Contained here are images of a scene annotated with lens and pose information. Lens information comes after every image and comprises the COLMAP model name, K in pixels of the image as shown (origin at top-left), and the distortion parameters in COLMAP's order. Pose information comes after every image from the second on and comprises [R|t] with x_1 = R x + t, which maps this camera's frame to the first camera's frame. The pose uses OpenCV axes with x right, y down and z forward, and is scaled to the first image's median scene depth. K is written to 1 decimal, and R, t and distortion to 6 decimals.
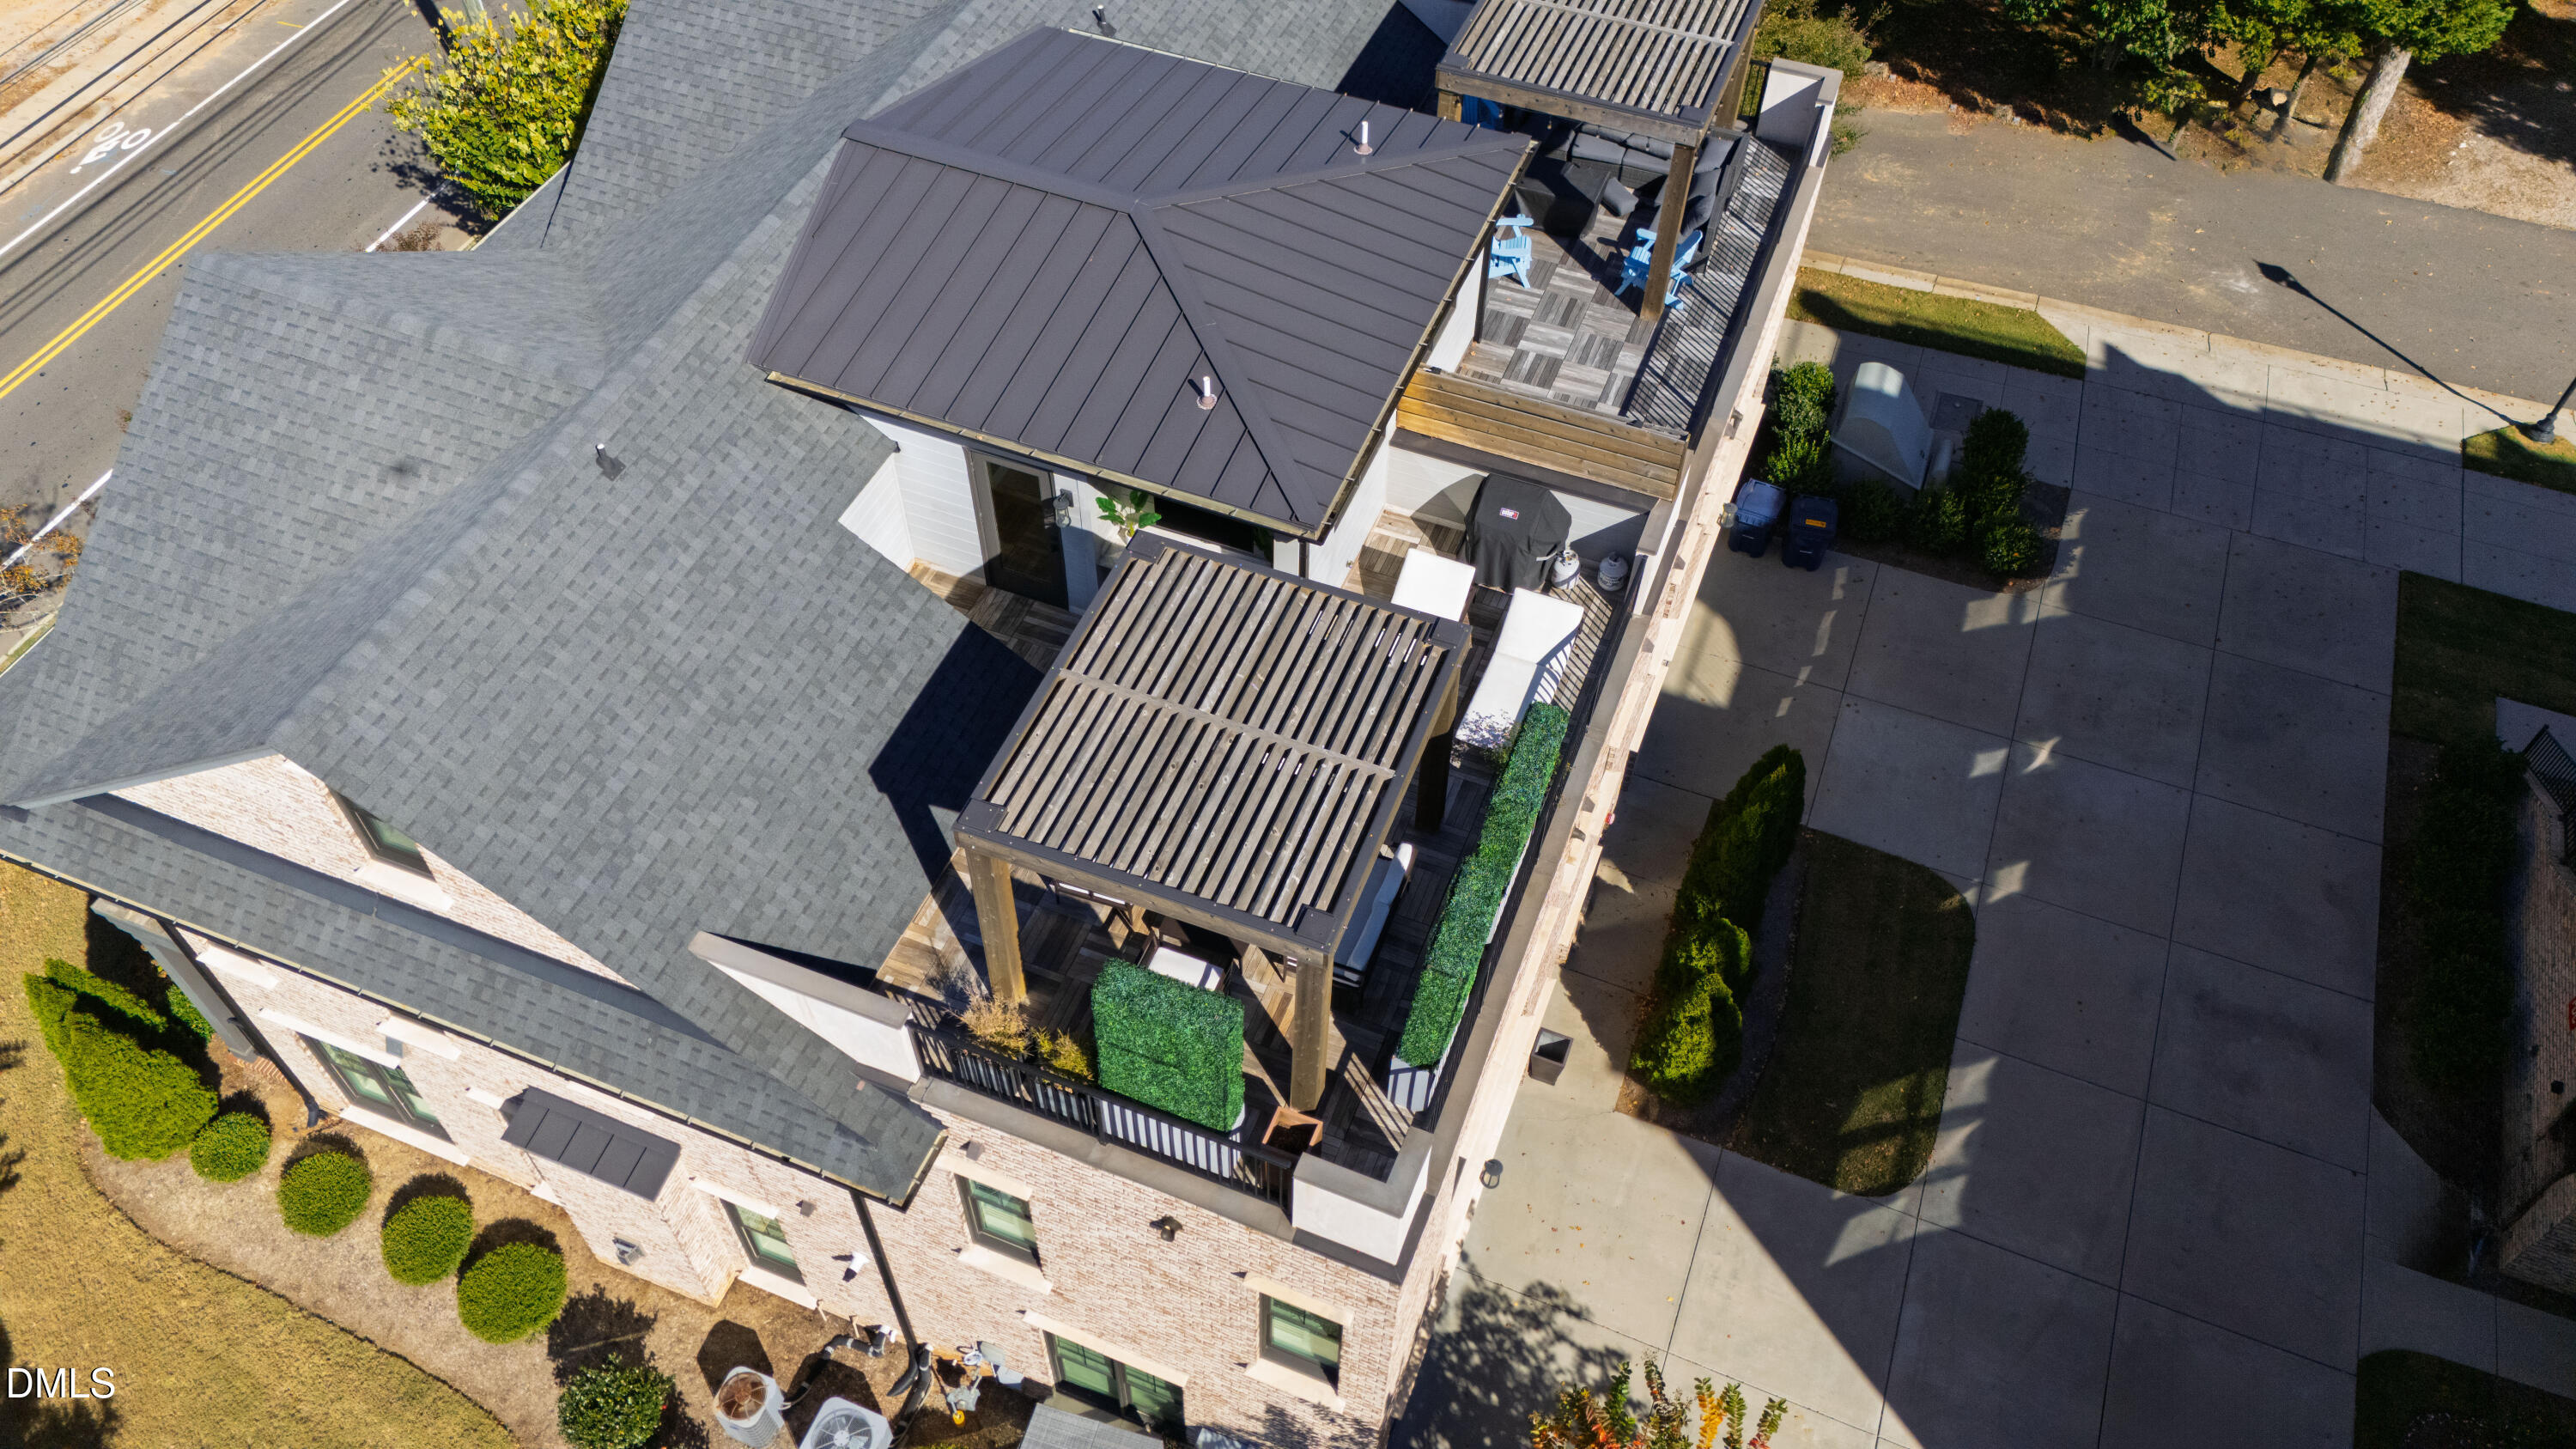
lens RADIAL K [[1876.4, 0, 1287.1], [0, 1876.4, 734.0], [0, 0, 1]] dist [0.059639, -0.060105]
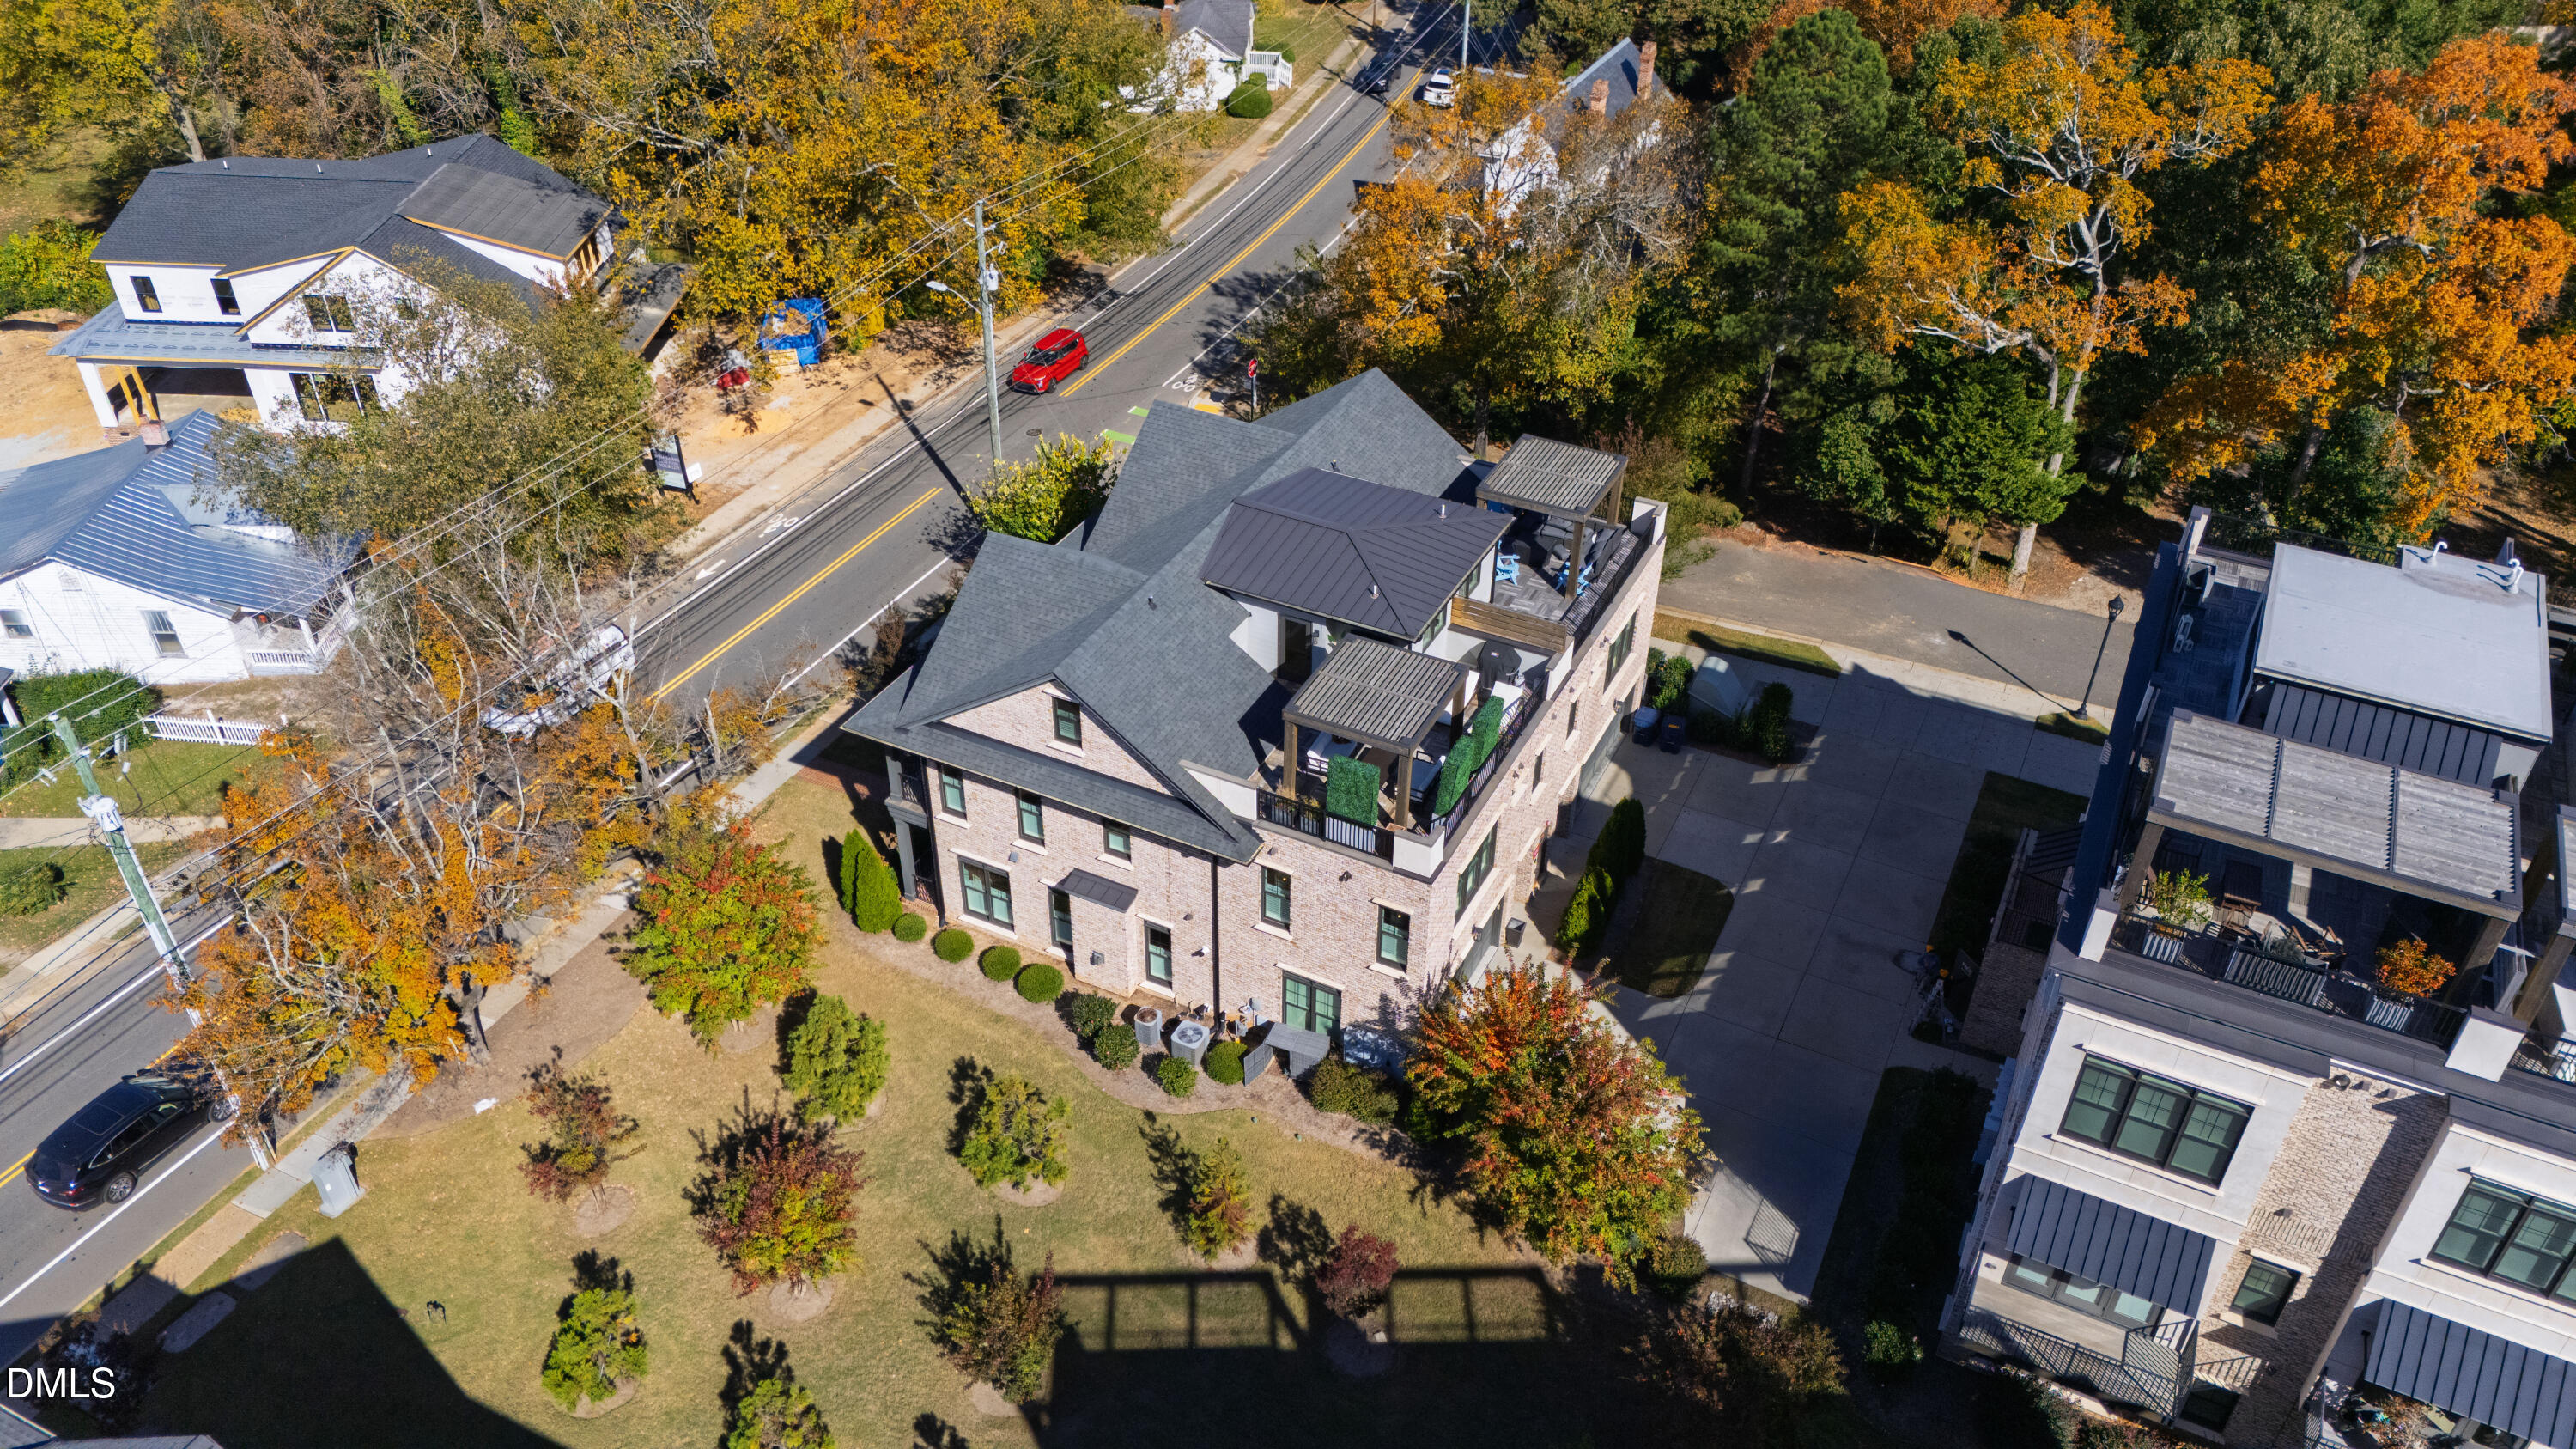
lens RADIAL K [[1876.4, 0, 1287.1], [0, 1876.4, 734.0], [0, 0, 1]] dist [0.059639, -0.060105]
pose [[0.996471, 0.048742, -0.068338, 0.017530], [-0.064446, 0.965889, -0.250811, 0.505061], [0.053782, 0.254330, 0.965621, -1.109351]]
